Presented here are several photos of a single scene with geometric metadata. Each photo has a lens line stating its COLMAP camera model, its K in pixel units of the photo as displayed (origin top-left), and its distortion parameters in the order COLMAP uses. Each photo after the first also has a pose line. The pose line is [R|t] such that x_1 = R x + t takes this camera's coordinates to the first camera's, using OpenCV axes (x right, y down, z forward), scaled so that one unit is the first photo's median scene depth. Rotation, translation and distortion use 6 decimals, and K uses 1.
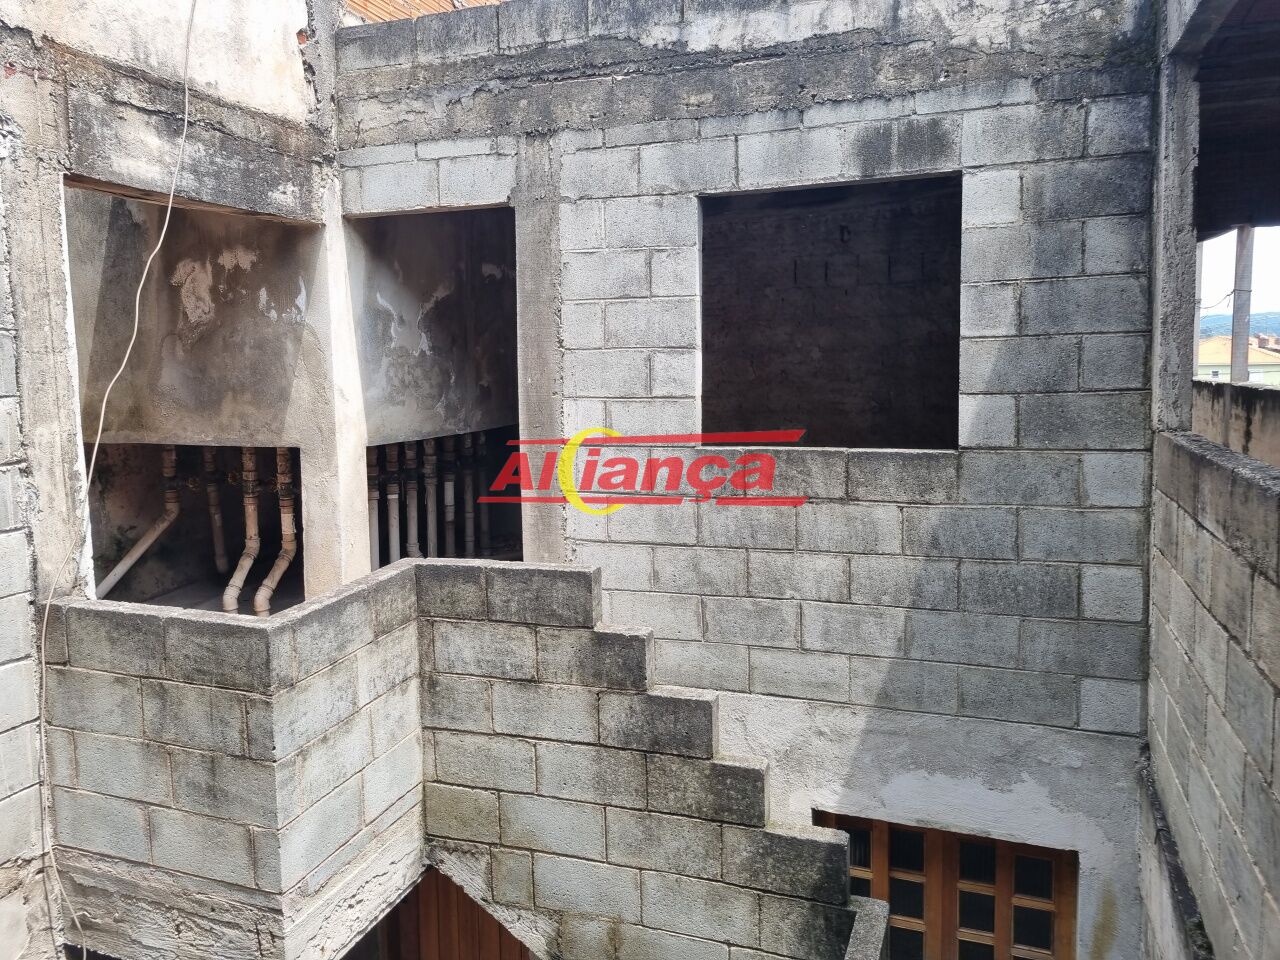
lens RADIAL K [[951.6, 0, 637.4], [0, 951.6, 450.2], [0, 0, 1]] dist [0.050498, -0.033627]
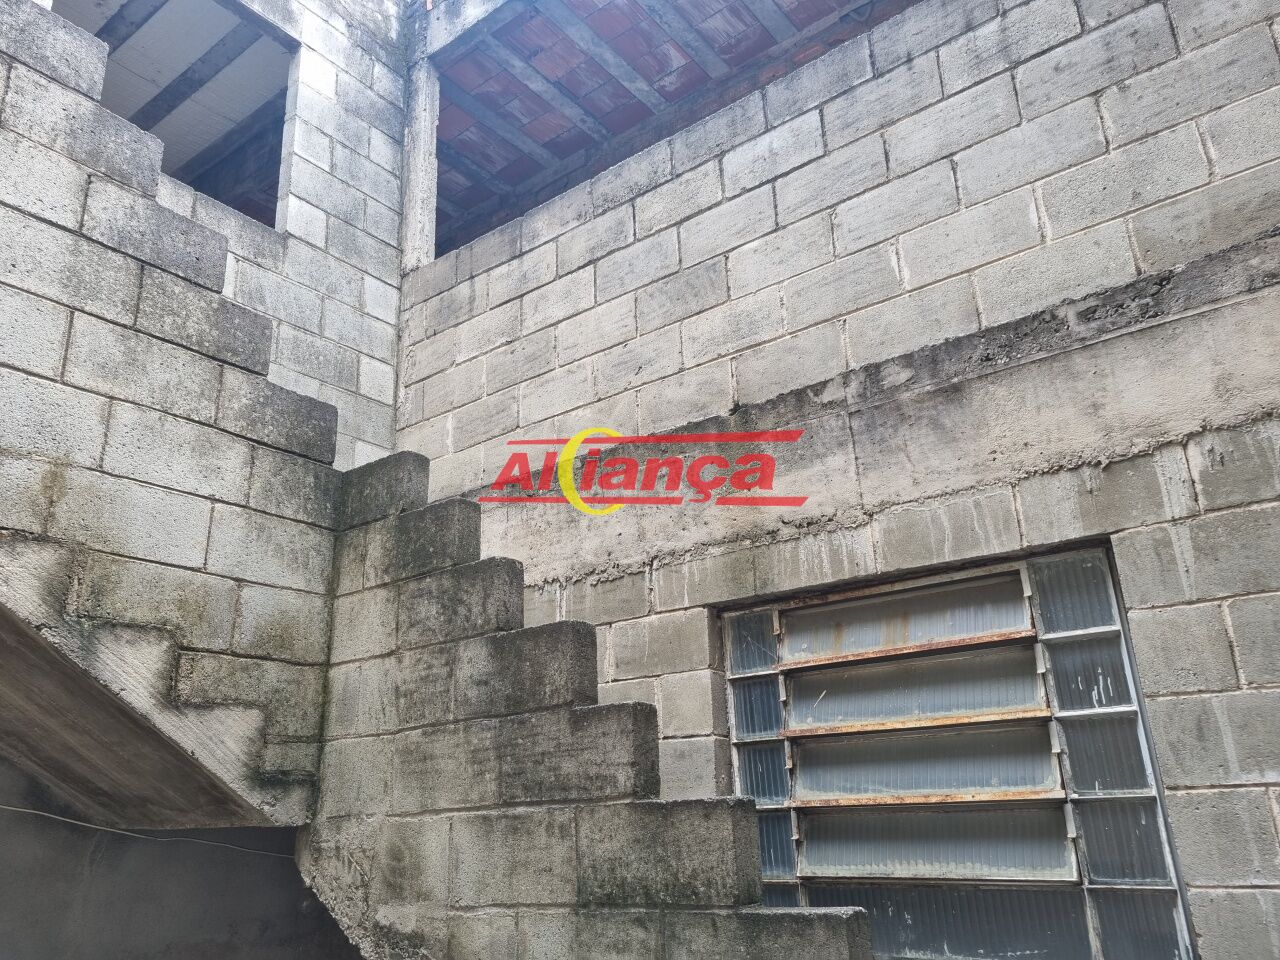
lens RADIAL K [[947.4, 0, 602.0], [0, 947.4, 477.7], [0, 0, 1]] dist [0.060623, -0.039692]
pose [[0.309098, 0.321637, 0.894991, -0.535424], [0.114515, 0.921640, -0.370764, 0.818215], [-0.944111, 0.217092, 0.248045, 0.456693]]
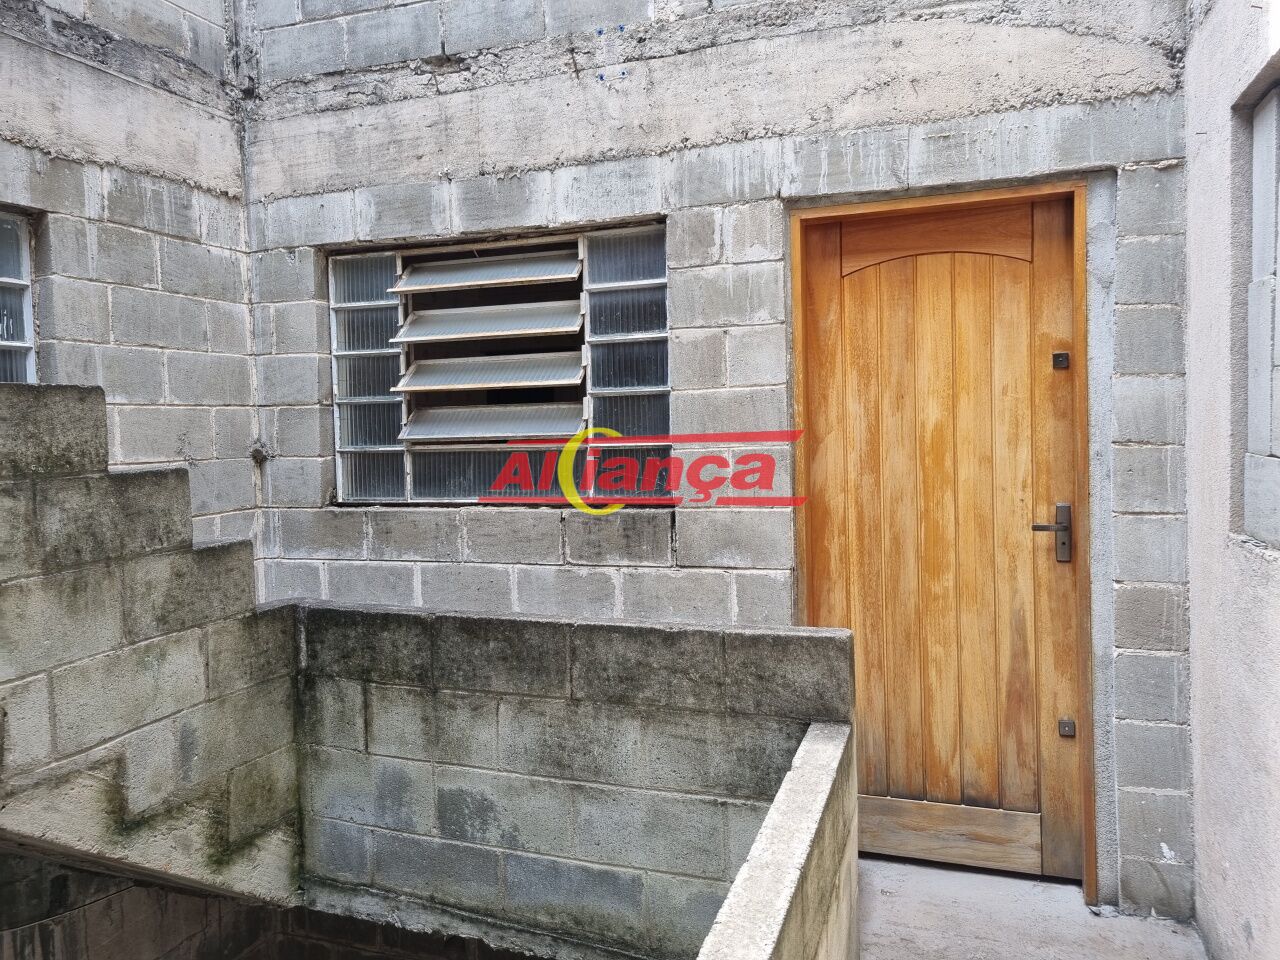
lens RADIAL K [[994.9, 0, 602.0], [0, 994.9, 487.5], [0, 0, 1]] dist [0.064439, -0.051132]
pose [[-0.998261, 0.039557, 0.043716, -0.318023], [0.045543, 0.988274, 0.145740, 0.776273], [-0.037438, 0.147477, -0.988357, 1.240181]]
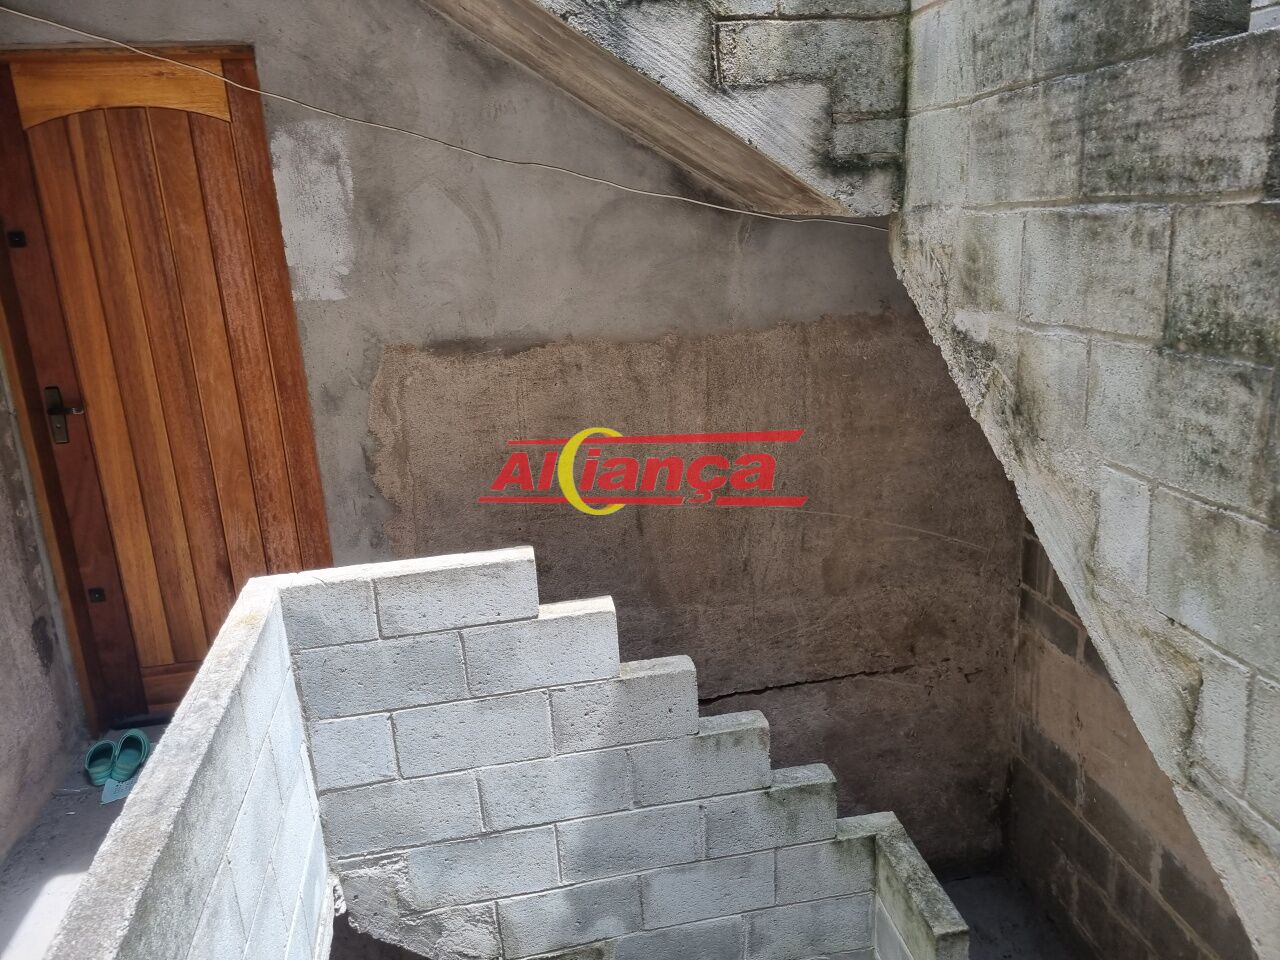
lens RADIAL K [[951.3, 0, 664.0], [0, 951.3, 451.5], [0, 0, 1]] dist [0.052630, -0.042402]
pose [[0.855925, -0.163643, 0.490524, -0.312337], [0.089891, 0.981249, 0.170499, 0.795898], [-0.509227, -0.101841, 0.854586, 0.424376]]
